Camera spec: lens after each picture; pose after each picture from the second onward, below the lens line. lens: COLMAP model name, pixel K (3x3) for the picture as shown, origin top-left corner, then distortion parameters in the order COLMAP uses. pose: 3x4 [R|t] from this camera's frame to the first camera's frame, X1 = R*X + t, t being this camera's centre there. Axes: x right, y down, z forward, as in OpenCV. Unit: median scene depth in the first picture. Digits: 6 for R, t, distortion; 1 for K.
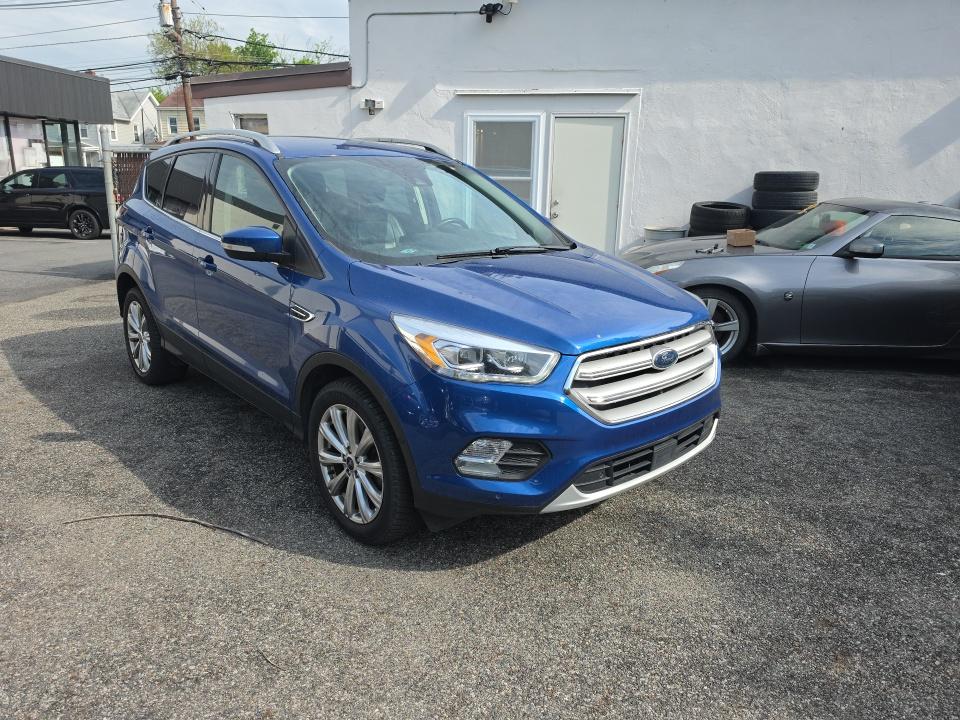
lens RADIAL K [[655.8, 0, 480.0], [0, 655.8, 360.0], [0, 0, 1]] dist [0.003218, -0.009997]
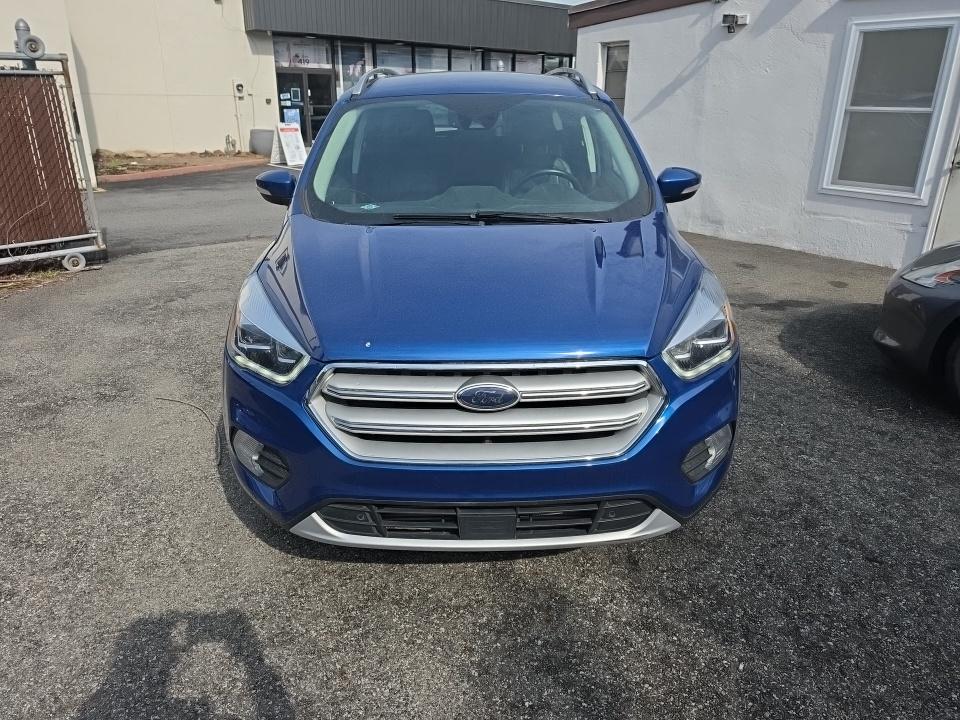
lens RADIAL K [[660.7, 0, 480.0], [0, 660.7, 360.0], [0, 0, 1]] dist [0.001239, -0.024071]
pose [[0.750116, 0.225316, -0.621738, 0.215363], [-0.162108, 0.974132, 0.157442, -0.045740], [0.641129, -0.017311, 0.767238, 0.139080]]
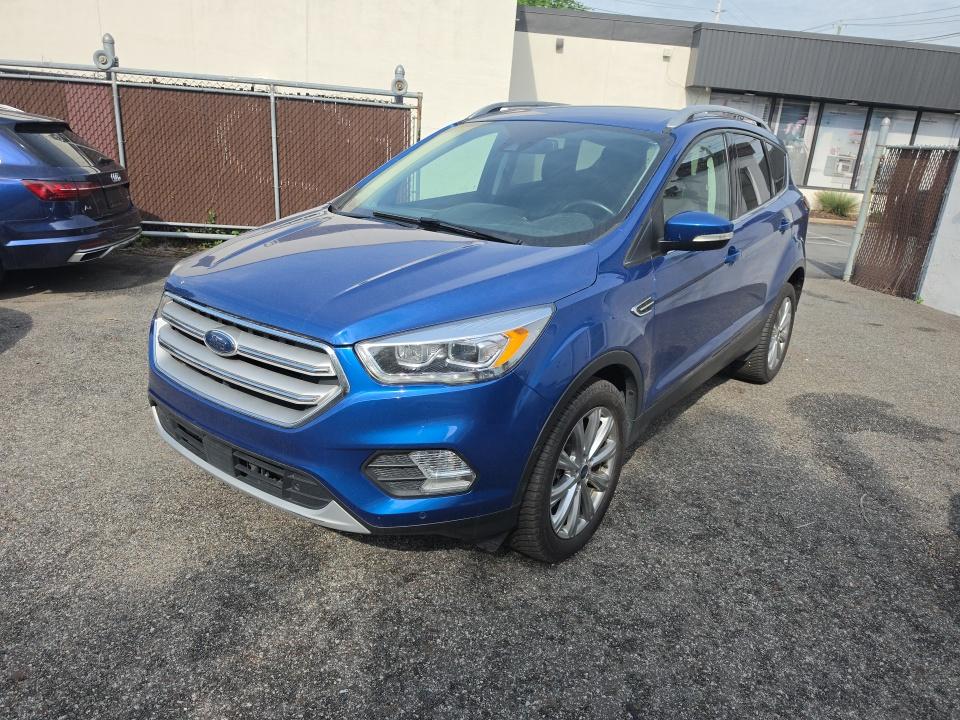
lens RADIAL K [[669.5, 0, 480.0], [0, 669.5, 360.0], [0, 0, 1]] dist [-0.008448, -0.002757]
pose [[0.182387, 0.298975, -0.936669, 0.348377], [-0.318031, 0.919375, 0.231529, -0.085592], [0.930372, 0.255662, 0.262765, 0.331744]]
